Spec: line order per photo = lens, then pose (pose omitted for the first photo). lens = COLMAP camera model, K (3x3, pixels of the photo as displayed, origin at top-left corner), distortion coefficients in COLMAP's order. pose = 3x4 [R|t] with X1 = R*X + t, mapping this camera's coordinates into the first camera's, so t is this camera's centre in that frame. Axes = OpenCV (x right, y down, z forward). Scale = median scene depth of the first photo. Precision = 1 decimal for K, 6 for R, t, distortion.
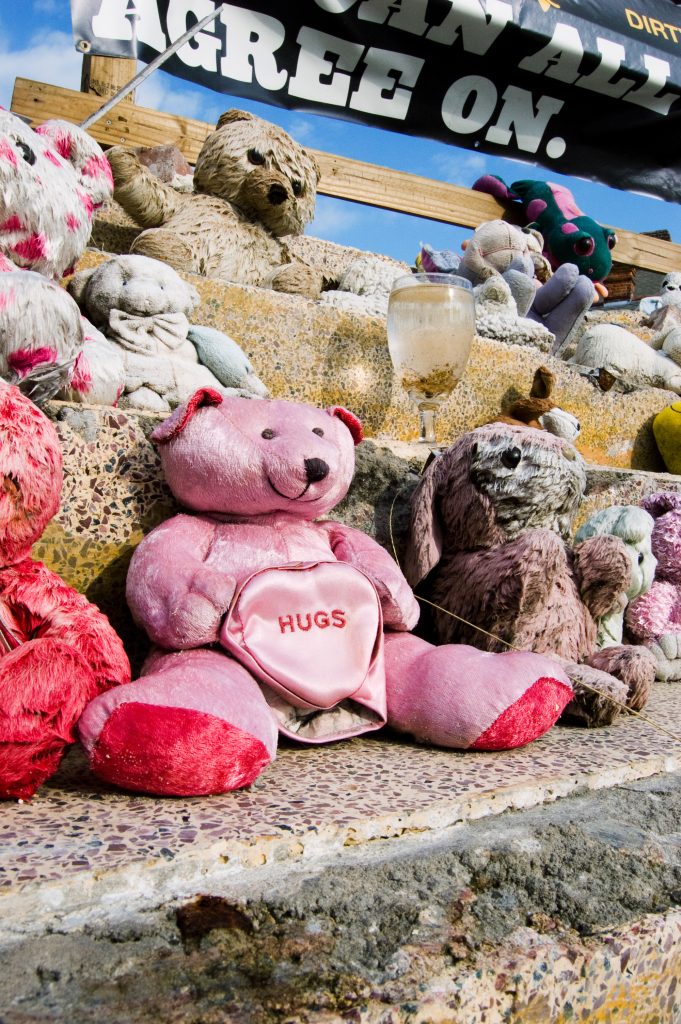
lens RADIAL K [[858.7, 0, 341.9], [0, 858.7, 507.2], [0, 0, 1]] dist [-0.087341, 0.034469]
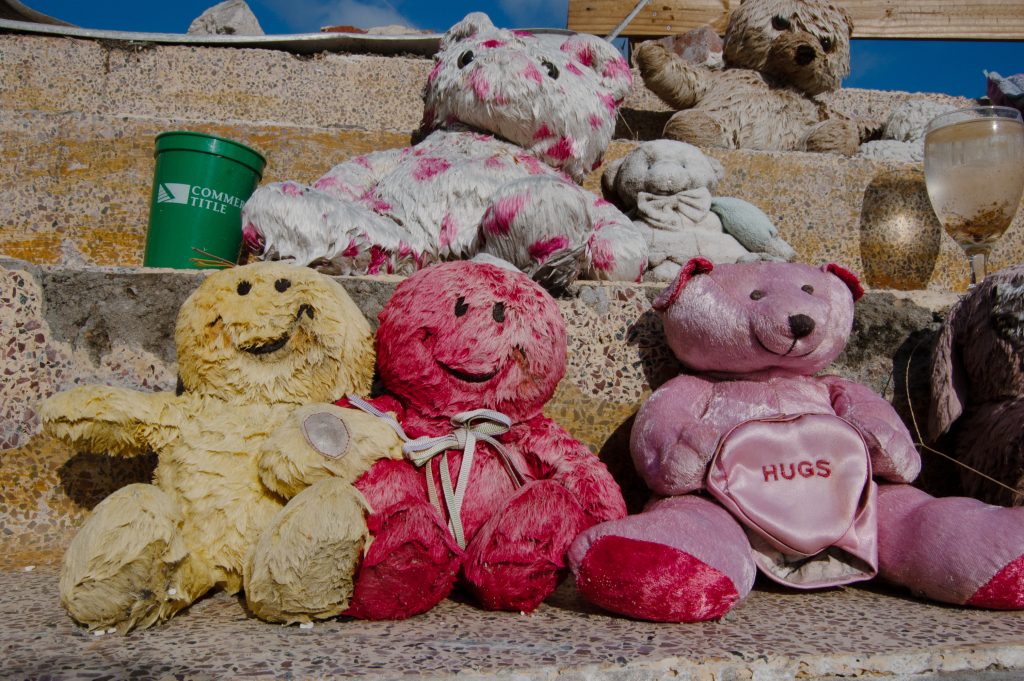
lens RADIAL K [[858.7, 0, 509.3], [0, 858.7, 346.7], [0, 0, 1]] dist [-0.087341, 0.034469]
pose [[0.878039, -0.056882, -0.475196, 0.140617], [0.039873, 0.998154, -0.045807, 0.014176], [0.476925, 0.021273, 0.878687, -0.067326]]
